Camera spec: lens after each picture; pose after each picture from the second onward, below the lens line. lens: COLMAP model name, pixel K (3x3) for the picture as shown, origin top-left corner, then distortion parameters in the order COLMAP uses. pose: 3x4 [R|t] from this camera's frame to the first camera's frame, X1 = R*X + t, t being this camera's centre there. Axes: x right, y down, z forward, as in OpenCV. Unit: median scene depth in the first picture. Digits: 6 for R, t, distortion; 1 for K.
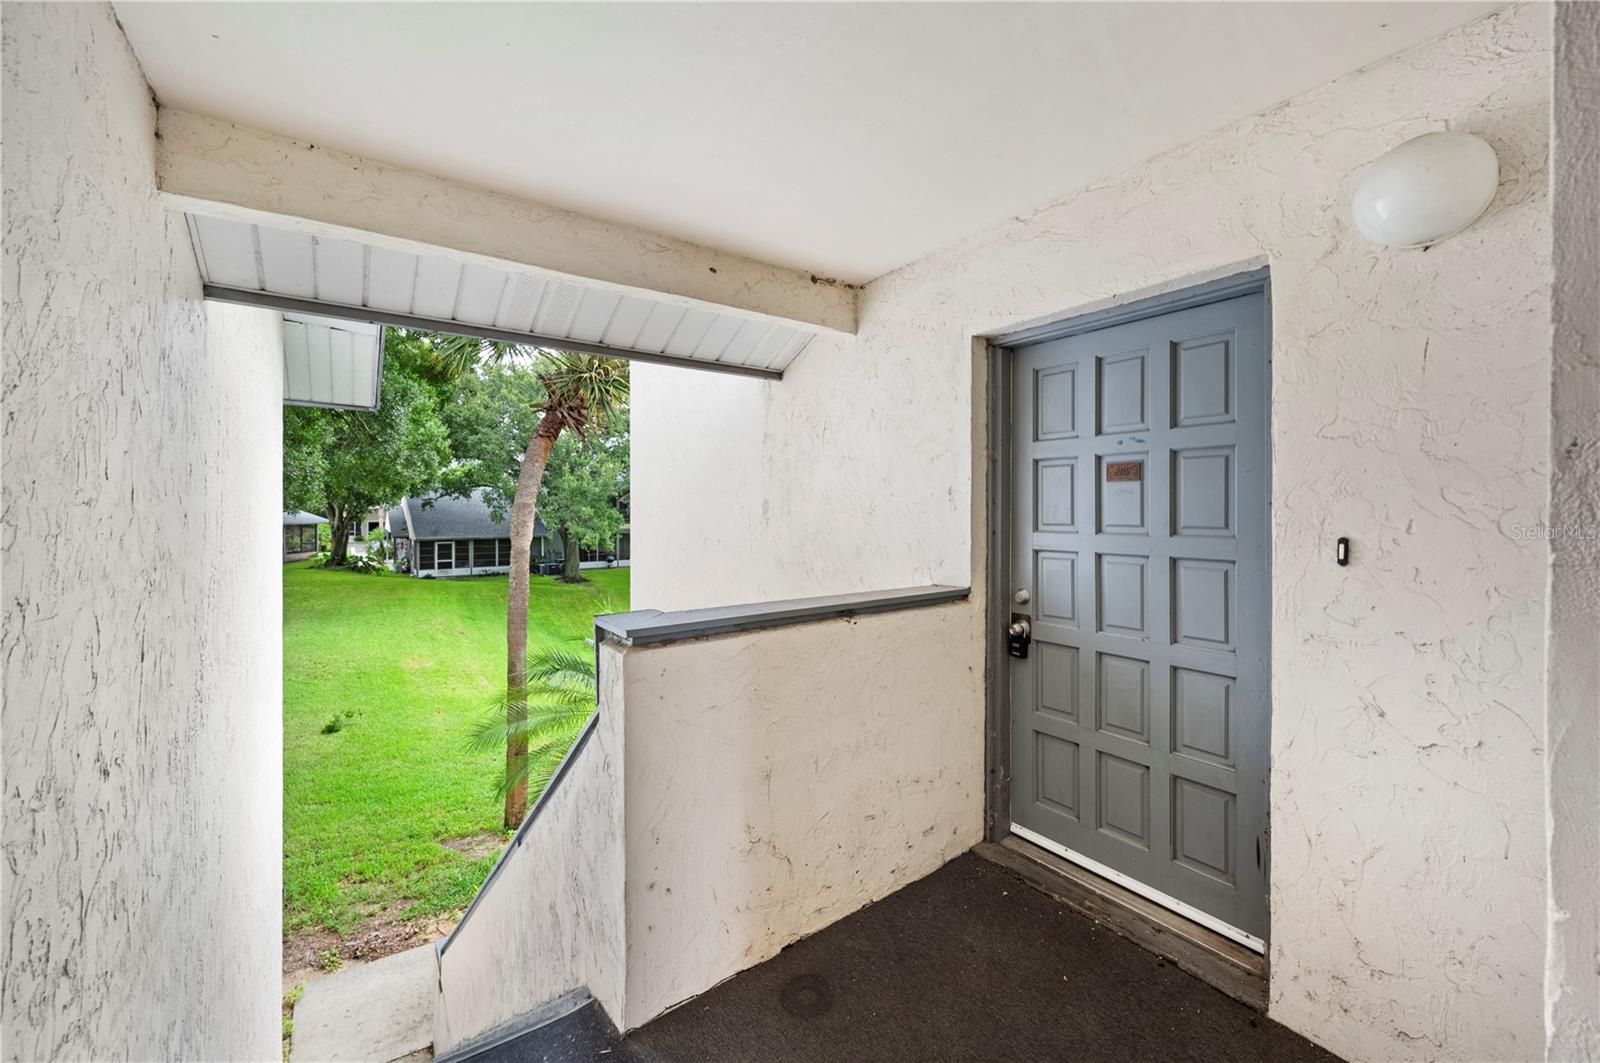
lens RADIAL K [[639.7, 0, 799.3], [0, 639.7, 504.7], [0, 0, 1]] dist [-0.000966, -0.000151]
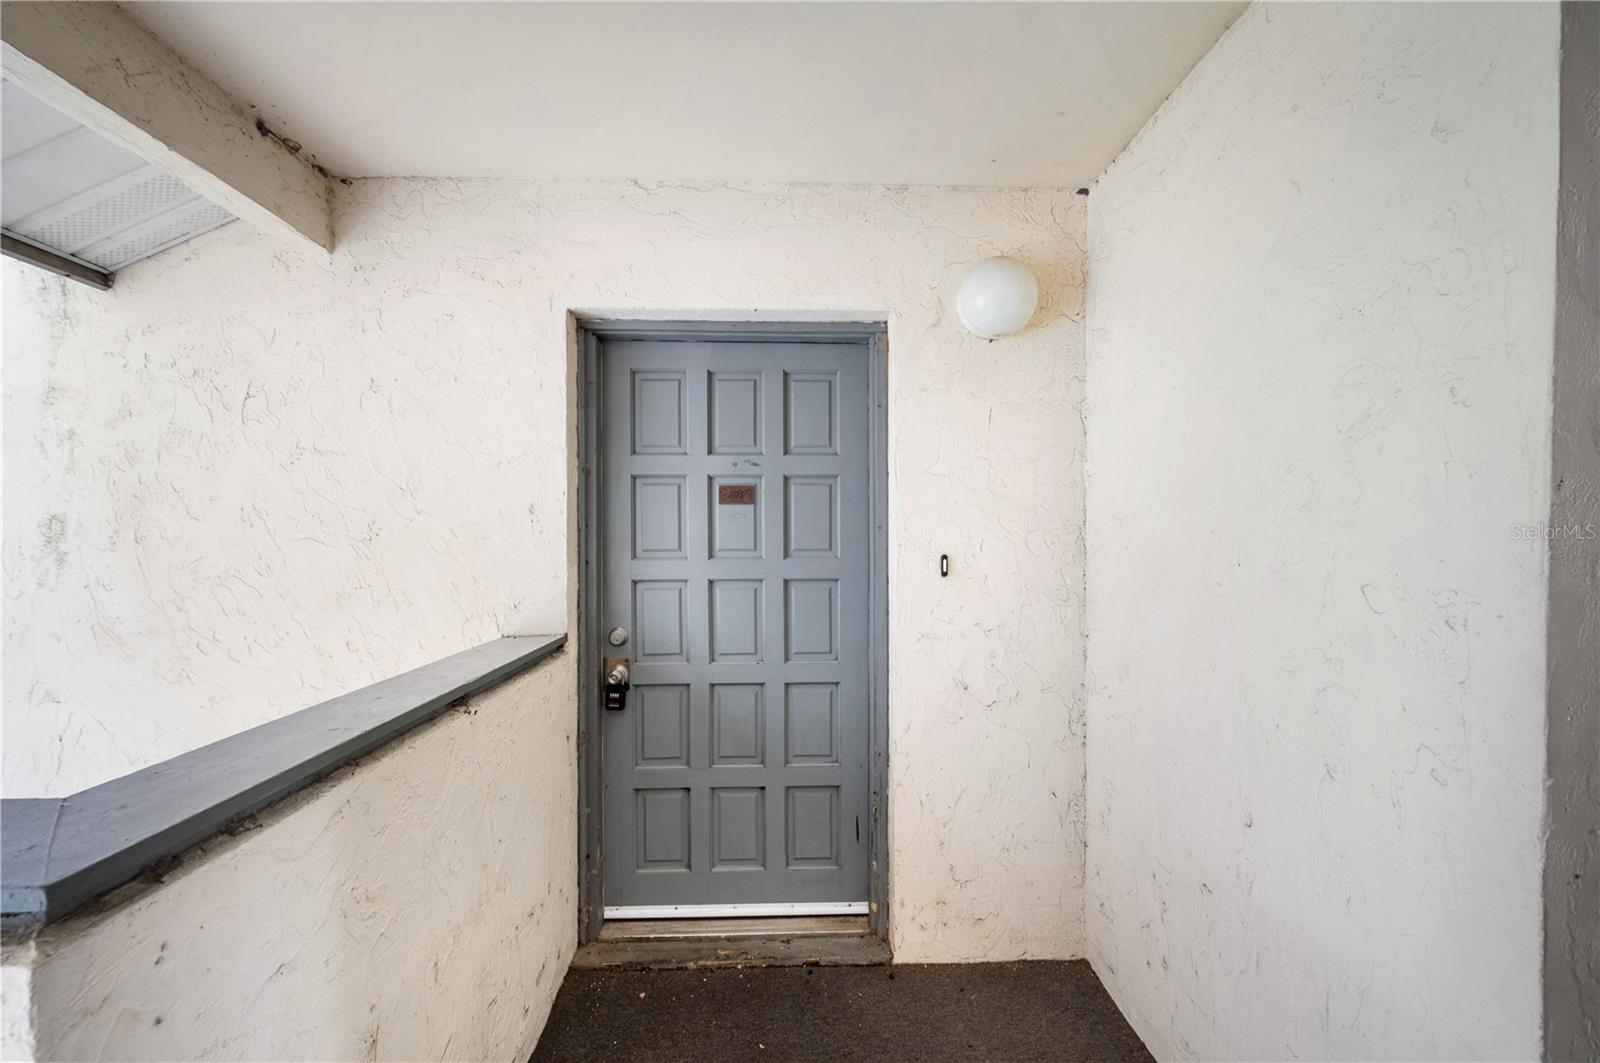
lens RADIAL K [[639.7, 0, 800.6], [0, 639.7, 544.5], [0, 0, 1]] dist [-0.000966, -0.000151]
pose [[0.550863, -0.011131, 0.834521, -0.240789], [-0.002866, 0.999880, 0.015228, 0.008927], [-0.834591, -0.010780, 0.550765, 0.362258]]
